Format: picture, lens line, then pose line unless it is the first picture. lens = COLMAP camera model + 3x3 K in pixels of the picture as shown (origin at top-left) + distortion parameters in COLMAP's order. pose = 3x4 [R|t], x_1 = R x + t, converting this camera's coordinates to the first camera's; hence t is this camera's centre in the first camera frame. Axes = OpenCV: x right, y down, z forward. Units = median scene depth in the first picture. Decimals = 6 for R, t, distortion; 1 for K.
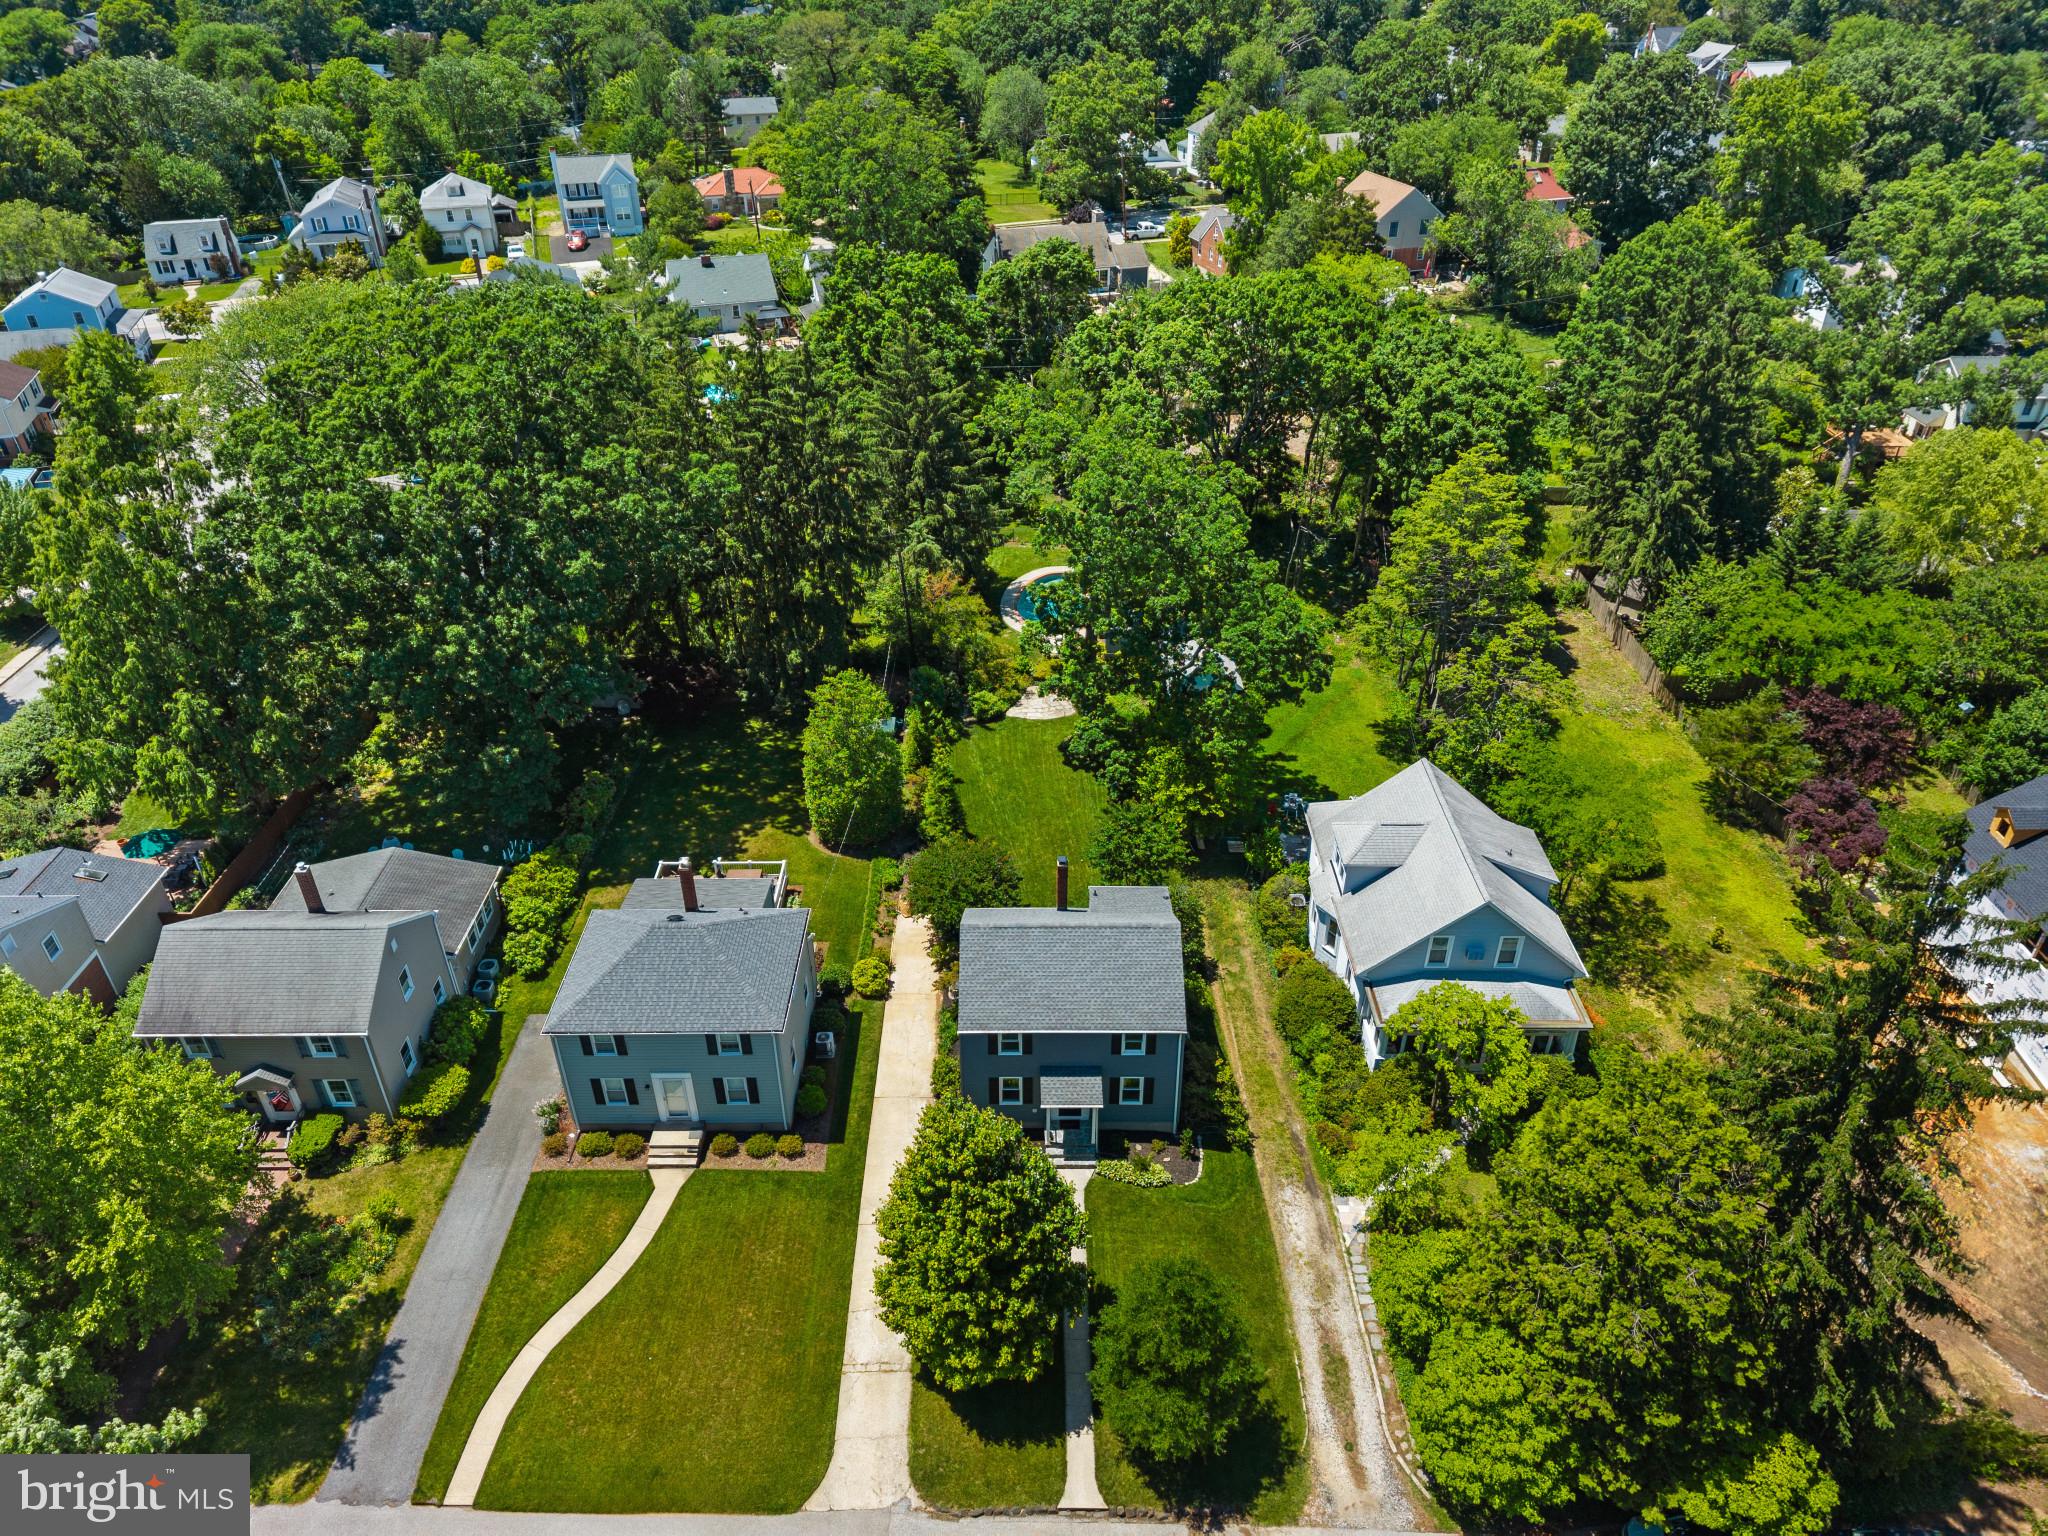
lens RADIAL K [[1384.7, 0, 1022.2], [0, 1384.7, 771.5], [0, 0, 1]] dist [0.020084, -0.020768]
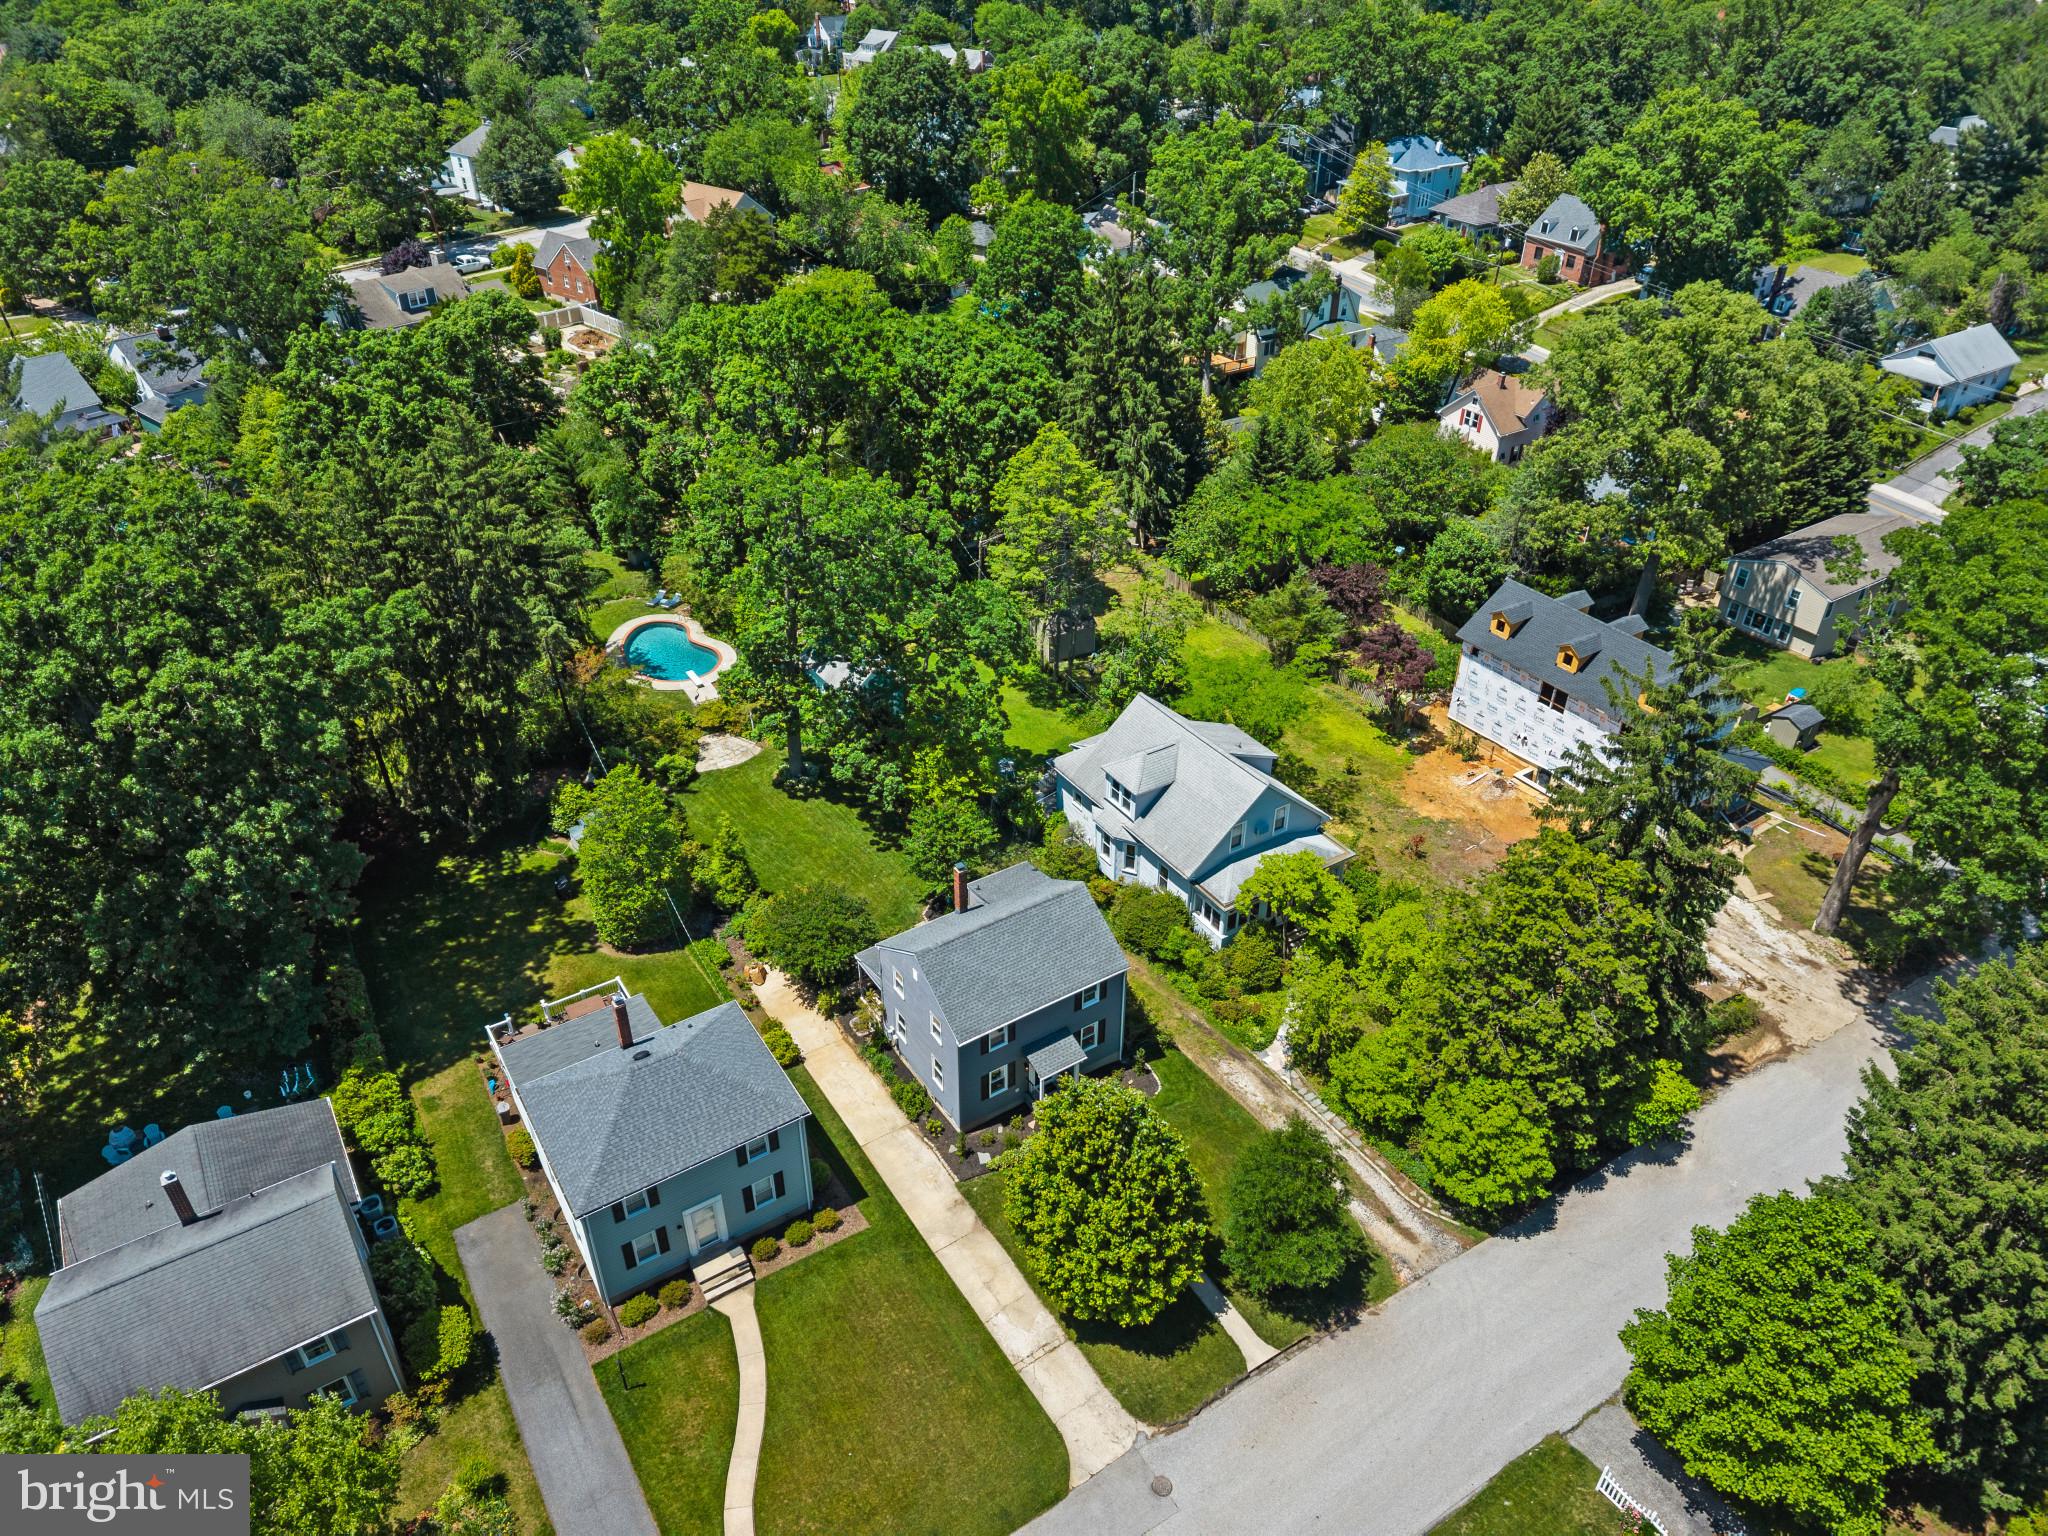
lens RADIAL K [[1384.7, 0, 1039.1], [0, 1384.7, 765.4], [0, 0, 1]] dist [0.020084, -0.020768]
pose [[0.836141, -0.294434, 0.462792, -0.357091], [0.291276, 0.953269, 0.080223, -0.072396], [-0.464785, 0.067722, 0.882830, 0.008151]]
